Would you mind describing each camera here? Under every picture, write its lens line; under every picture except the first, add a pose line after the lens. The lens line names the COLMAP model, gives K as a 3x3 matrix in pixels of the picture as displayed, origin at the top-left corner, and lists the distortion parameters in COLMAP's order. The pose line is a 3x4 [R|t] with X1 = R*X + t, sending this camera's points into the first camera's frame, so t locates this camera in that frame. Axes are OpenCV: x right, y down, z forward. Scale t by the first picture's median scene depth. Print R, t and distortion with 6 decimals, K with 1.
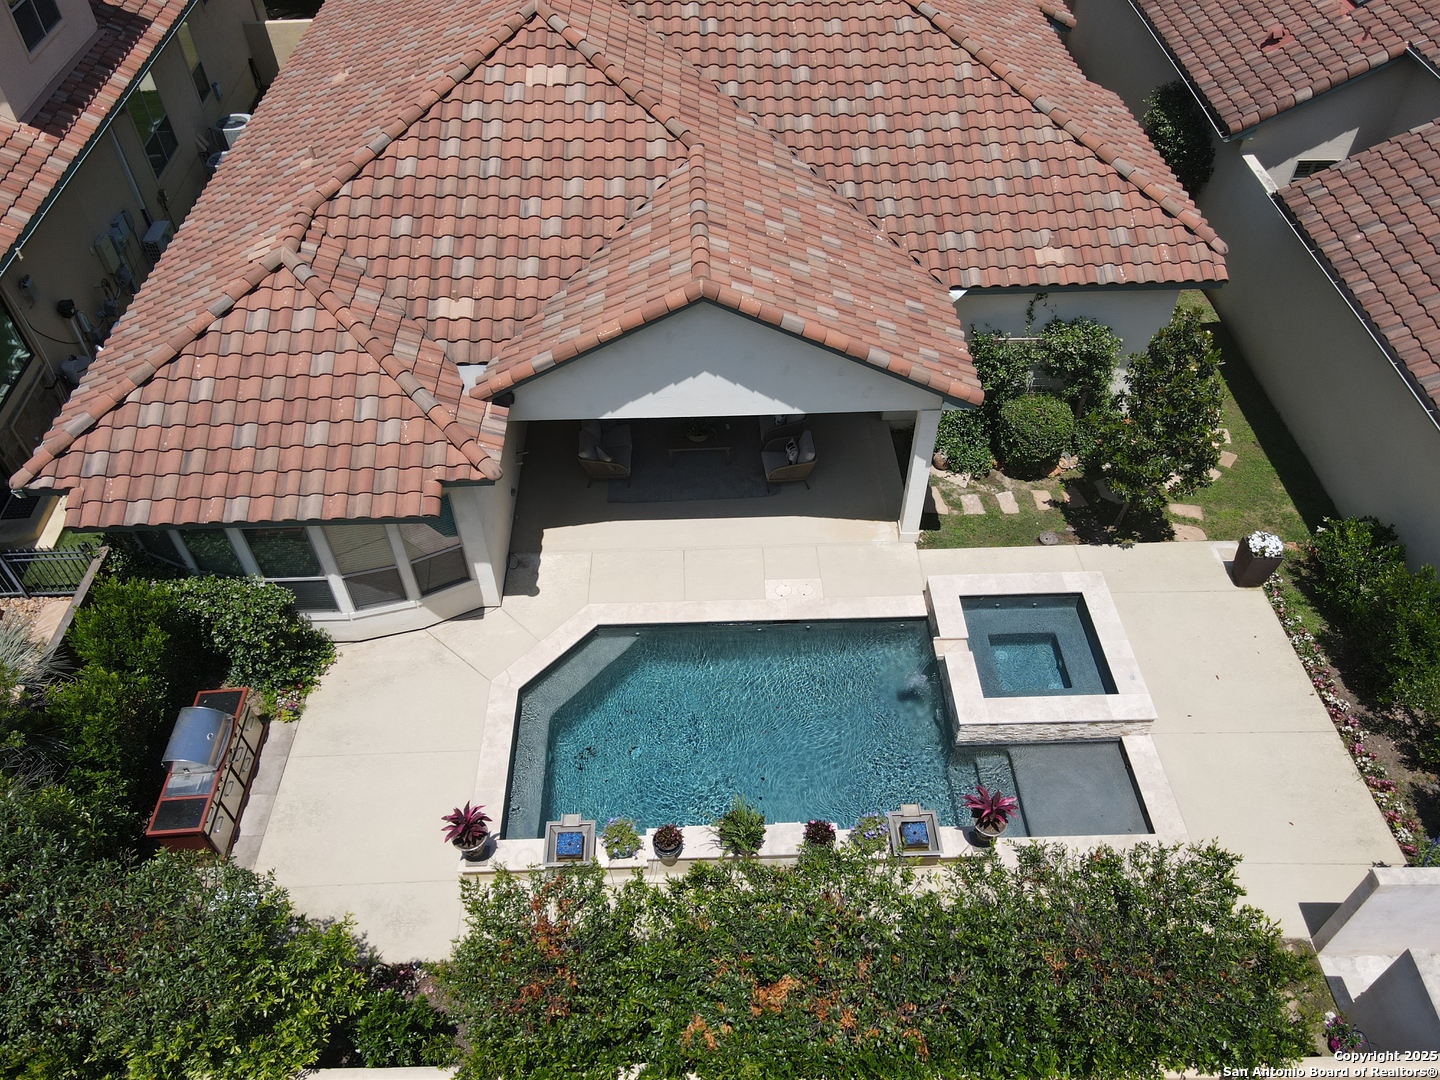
lens RADIAL K [[1058.8, 0, 728.0], [0, 1058.8, 540.2], [0, 0, 1]] dist [0.029639, -0.009414]
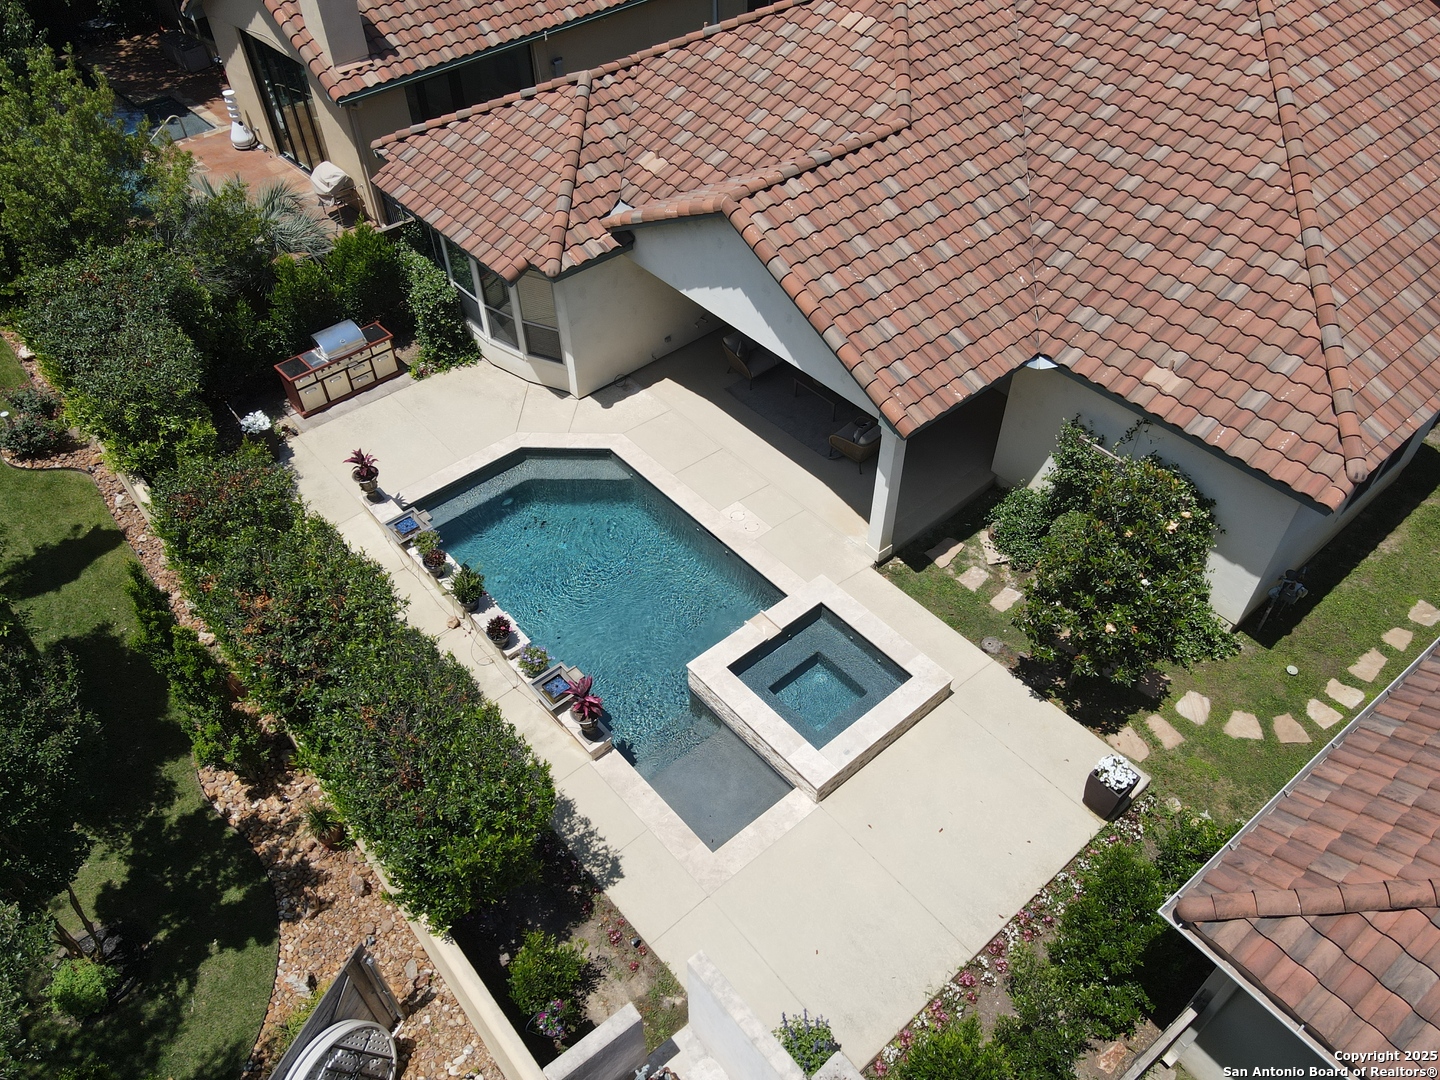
lens RADIAL K [[1058.8, 0, 721.4], [0, 1058.8, 538.8], [0, 0, 1]] dist [0.029639, -0.009414]
pose [[0.629473, 0.553281, -0.545568, 0.666965], [-0.550434, 0.813089, 0.189497, -0.134018], [0.548440, 0.181016, 0.816362, 0.112479]]
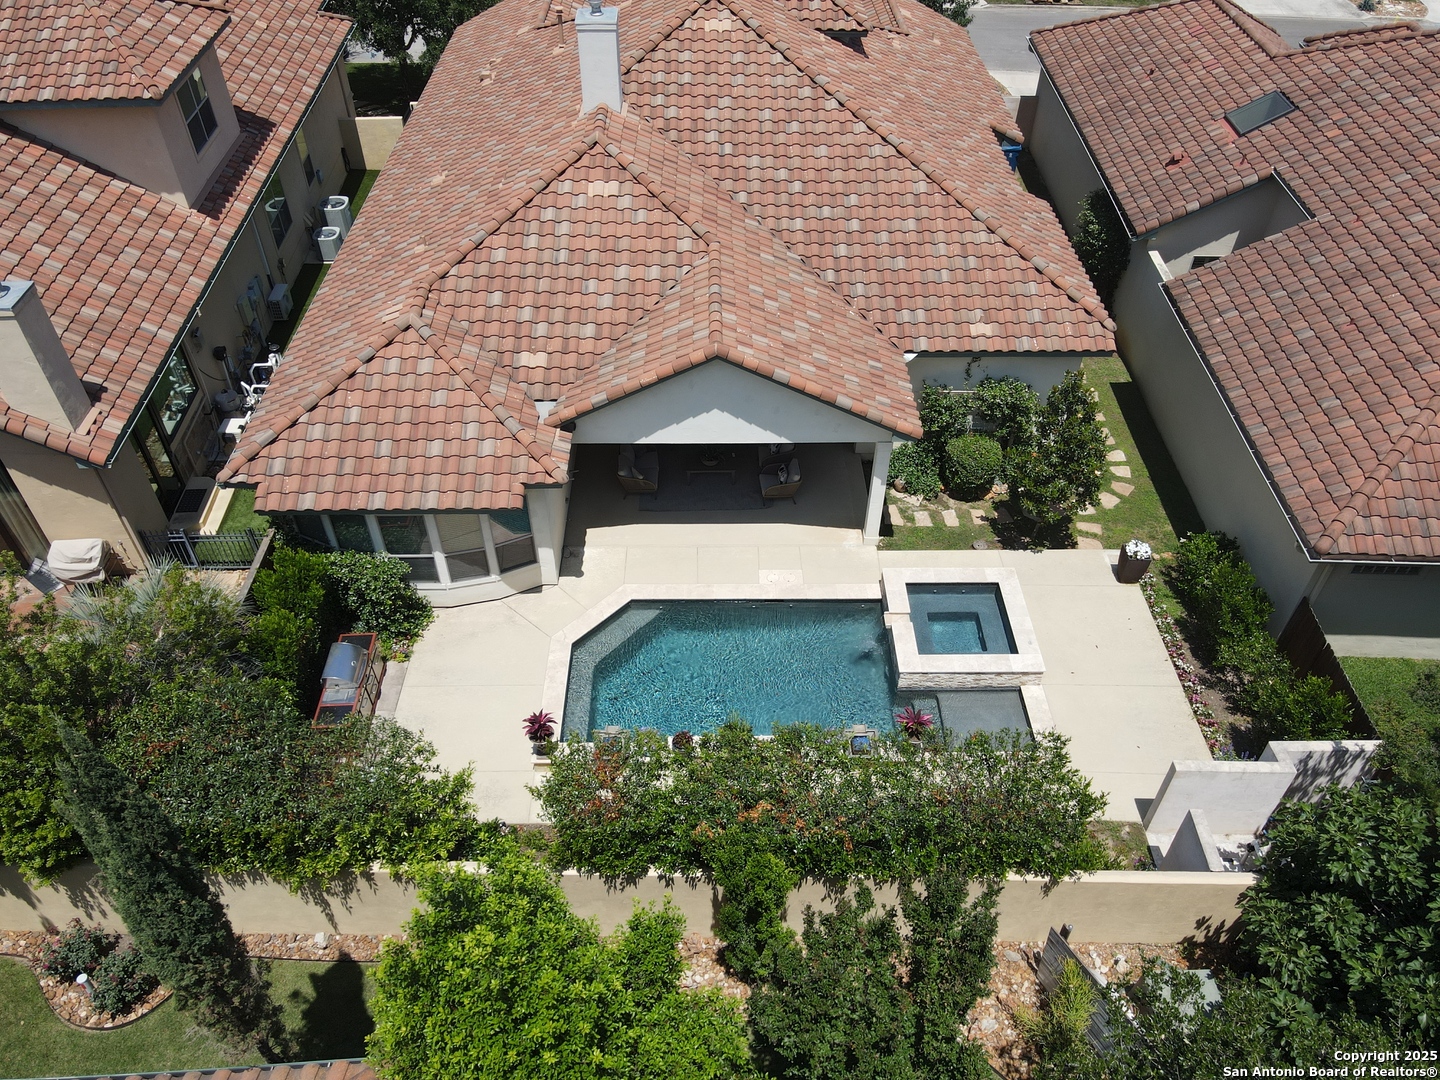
lens RADIAL K [[1058.8, 0, 729.9], [0, 1058.8, 540.6], [0, 0, 1]] dist [0.029639, -0.009414]
pose [[0.999741, 0.022042, -0.005698, 0.005855], [-0.022281, 0.998689, -0.046085, 0.065046], [0.004675, 0.046200, 0.998921, -0.320540]]
